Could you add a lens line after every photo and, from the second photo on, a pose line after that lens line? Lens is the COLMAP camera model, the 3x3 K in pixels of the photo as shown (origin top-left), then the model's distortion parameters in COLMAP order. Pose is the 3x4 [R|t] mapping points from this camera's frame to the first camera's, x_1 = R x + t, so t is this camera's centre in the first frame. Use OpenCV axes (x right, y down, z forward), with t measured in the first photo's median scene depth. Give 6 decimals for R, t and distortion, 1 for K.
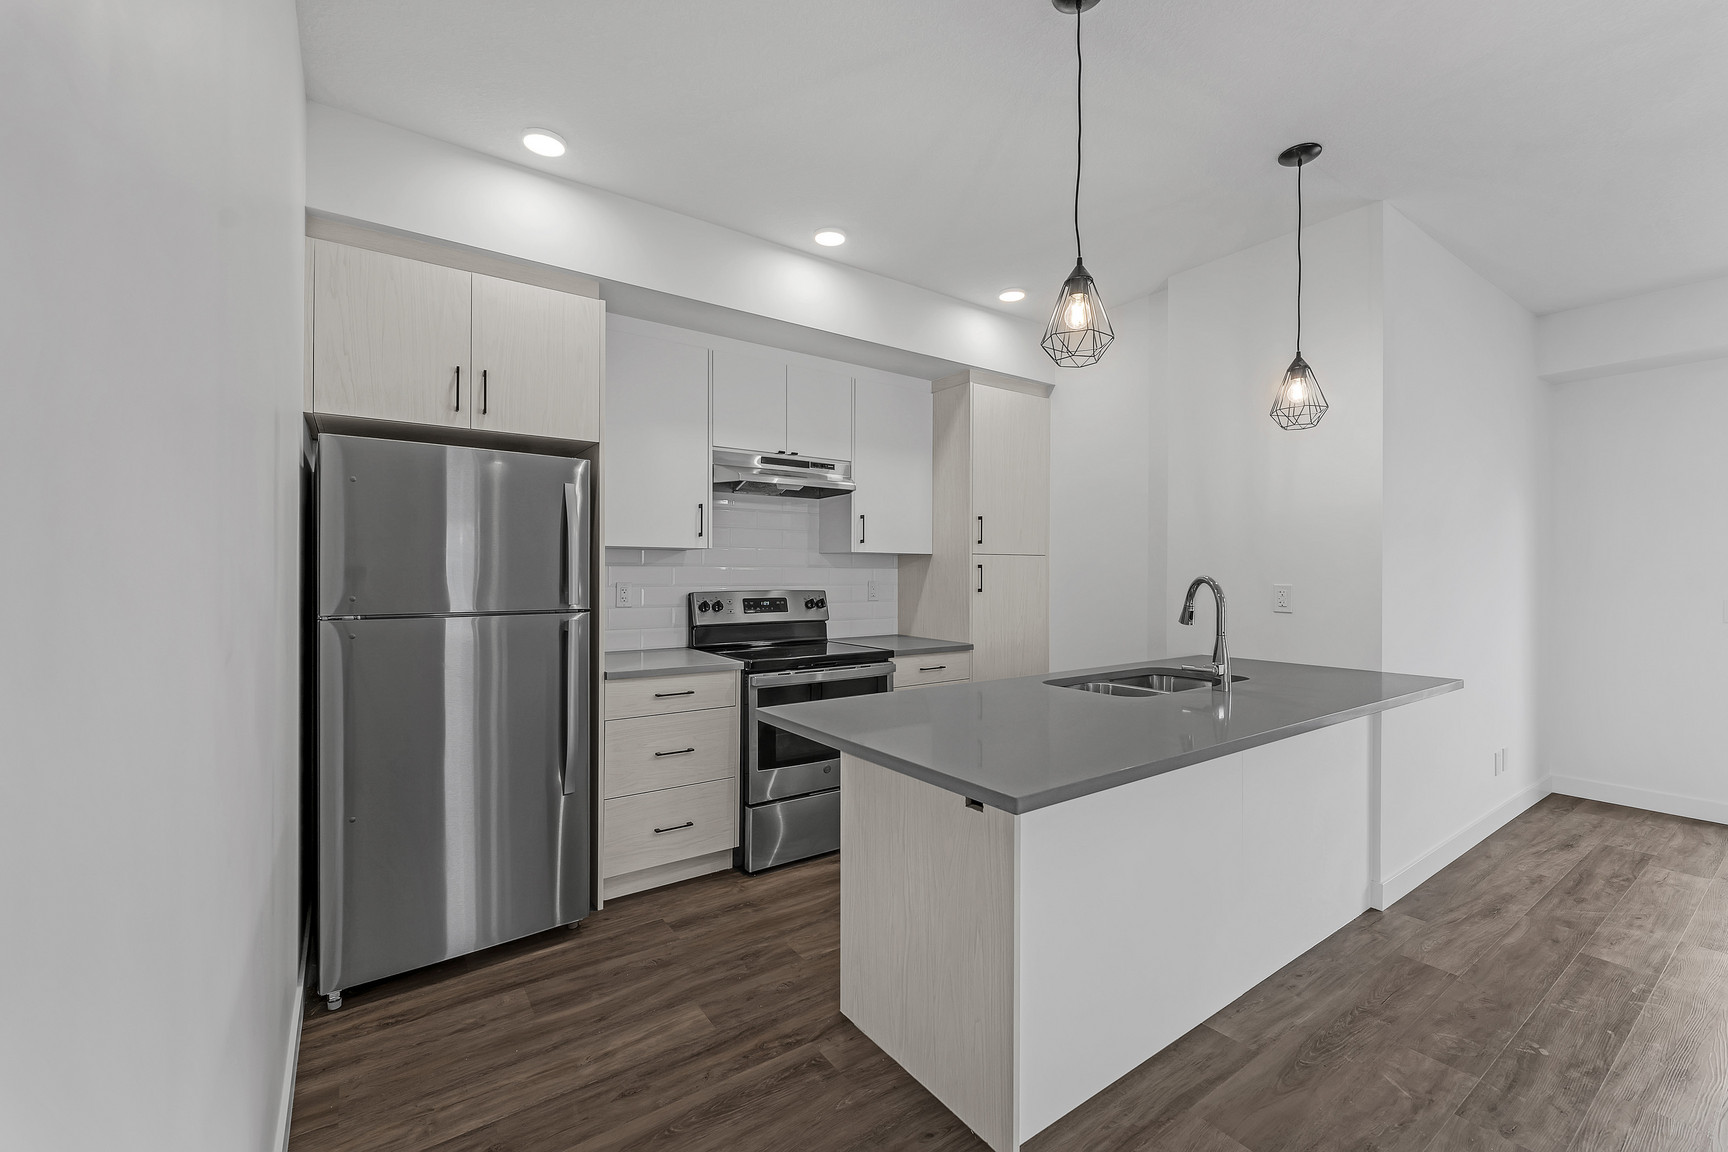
lens RADIAL K [[700.5, 0, 858.3], [0, 700.5, 577.3], [0, 0, 1]] dist [0.001840, 0.000169]
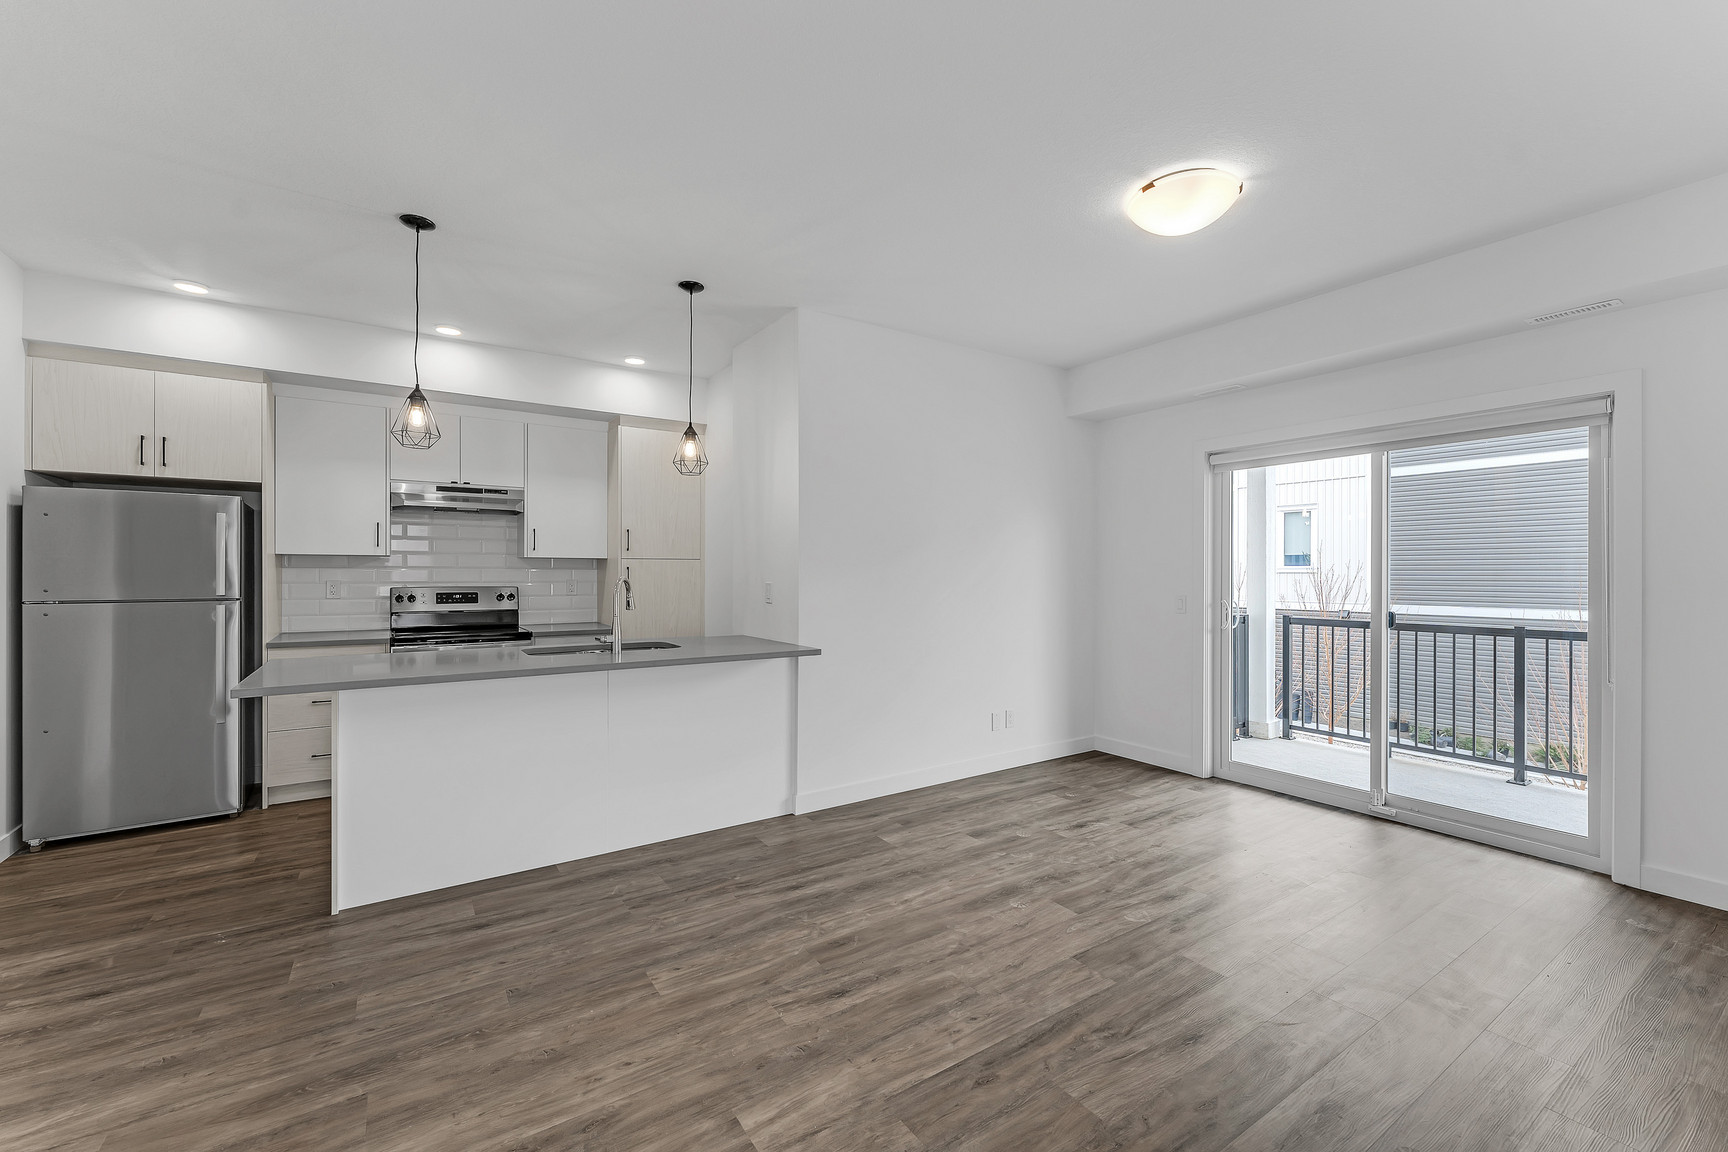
lens RADIAL K [[716.5, 0, 863.9], [0, 716.5, 571.9], [0, 0, 1]] dist [-0.000562, 0.000252]
pose [[0.999525, 0.002970, -0.030663, 1.056052], [-0.003127, 0.999982, -0.005077, -0.006778], [0.030648, 0.005170, 0.999517, -0.498064]]
